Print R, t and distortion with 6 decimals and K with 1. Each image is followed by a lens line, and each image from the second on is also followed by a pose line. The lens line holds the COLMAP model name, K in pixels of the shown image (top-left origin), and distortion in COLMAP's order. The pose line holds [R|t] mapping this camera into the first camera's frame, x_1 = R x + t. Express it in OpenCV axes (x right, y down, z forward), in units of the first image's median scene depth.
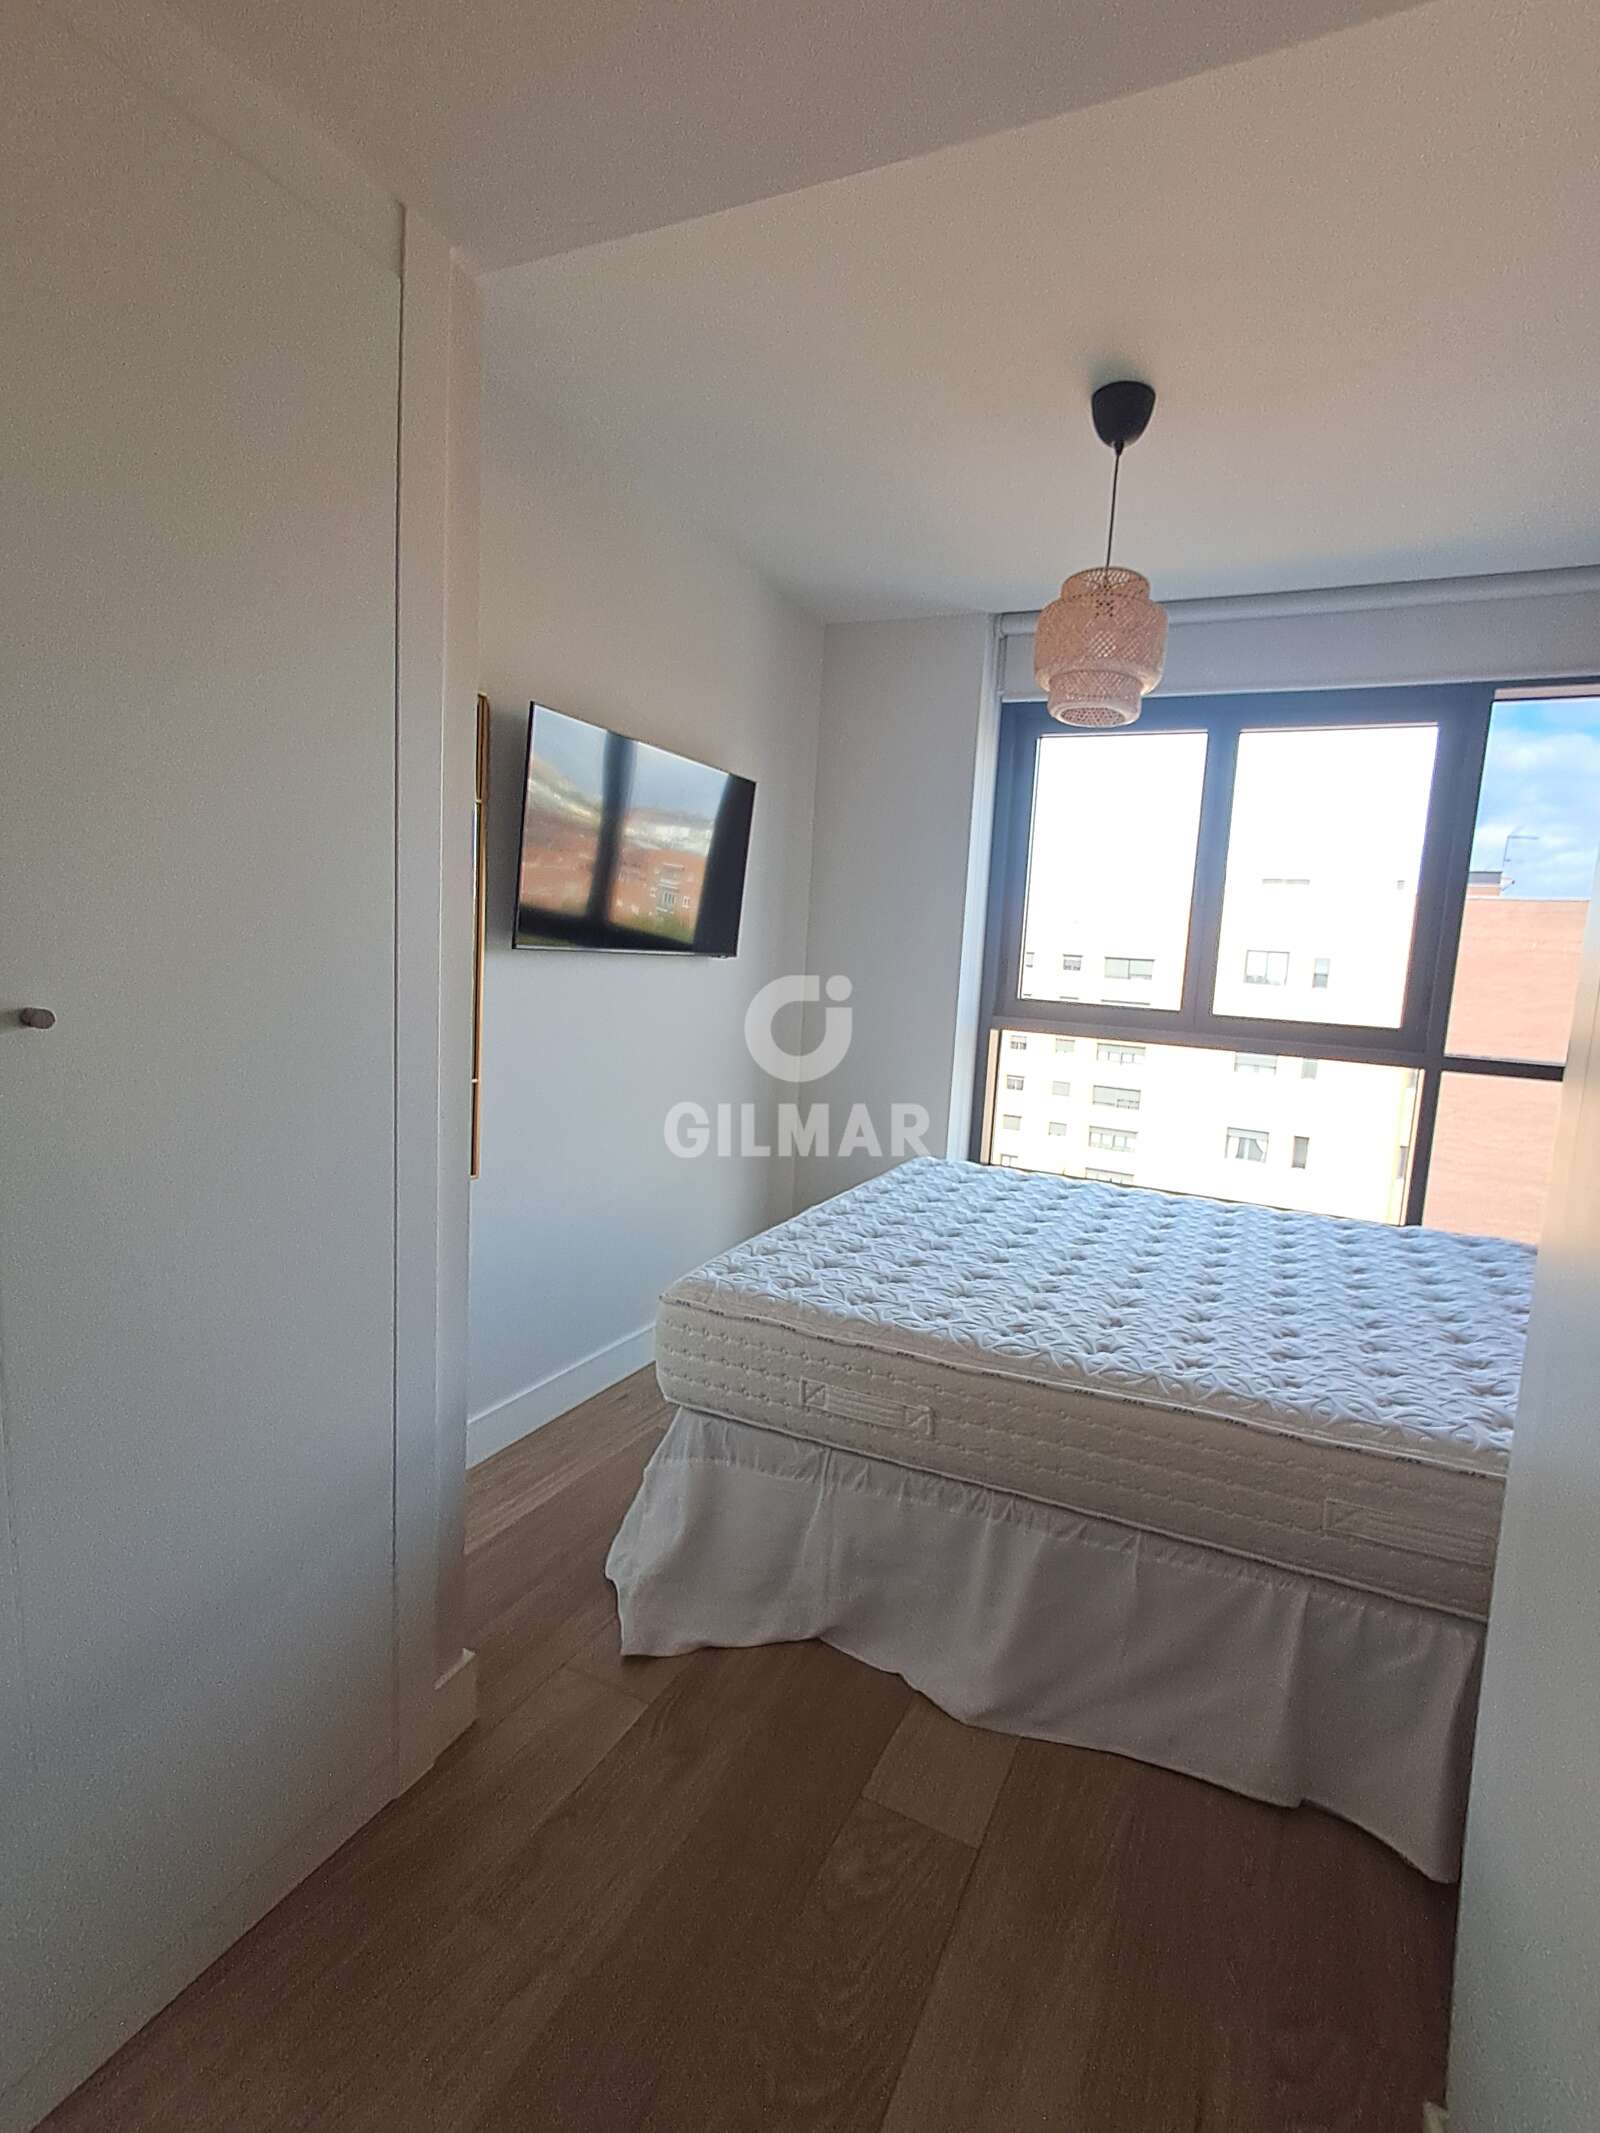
lens RADIAL K [[977.1, 0, 800.0], [0, 977.1, 1066.5], [0, 0, 1]] dist [0.006845, -0.000912]
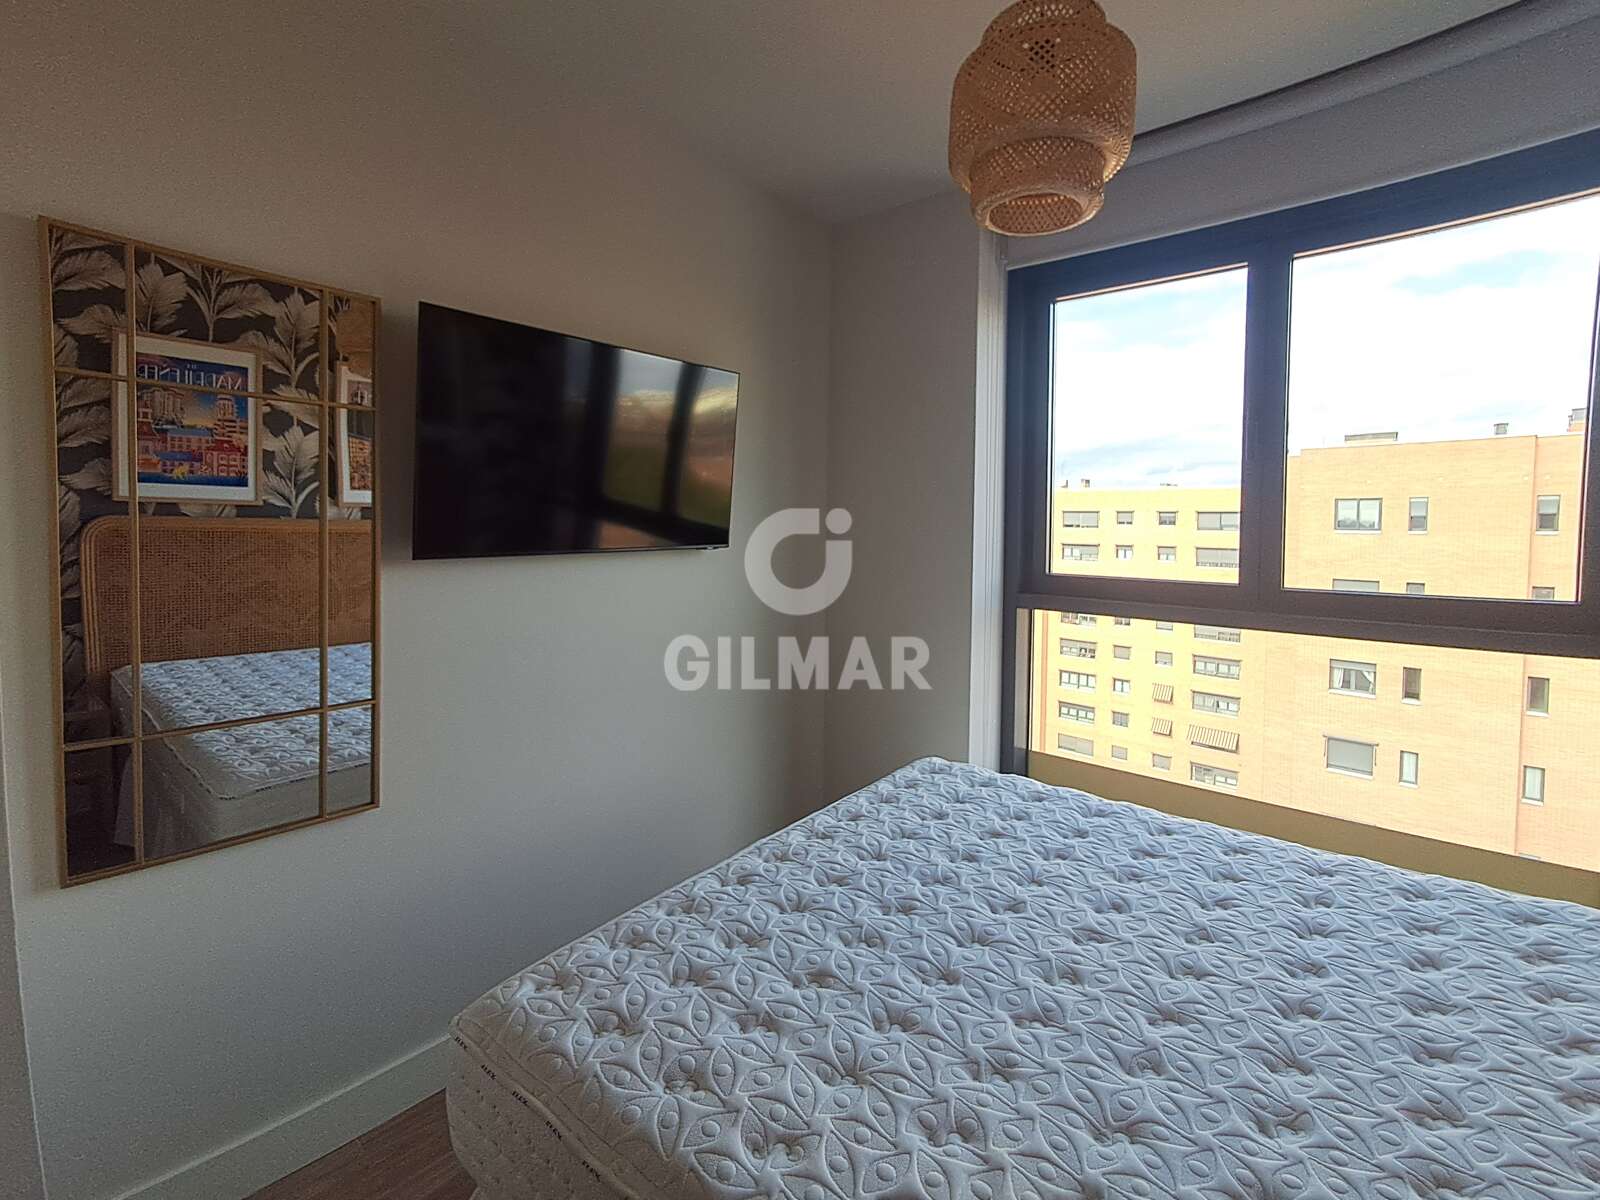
lens RADIAL K [[714.7, 0, 801.2], [0, 714.7, 566.8], [0, 0, 1]] dist [0.049840, -0.032263]
pose [[0.976574, -0.052107, -0.208776, 0.150094], [0.035429, 0.995932, -0.082845, -0.032909], [0.212243, 0.073508, 0.974448, 0.307145]]
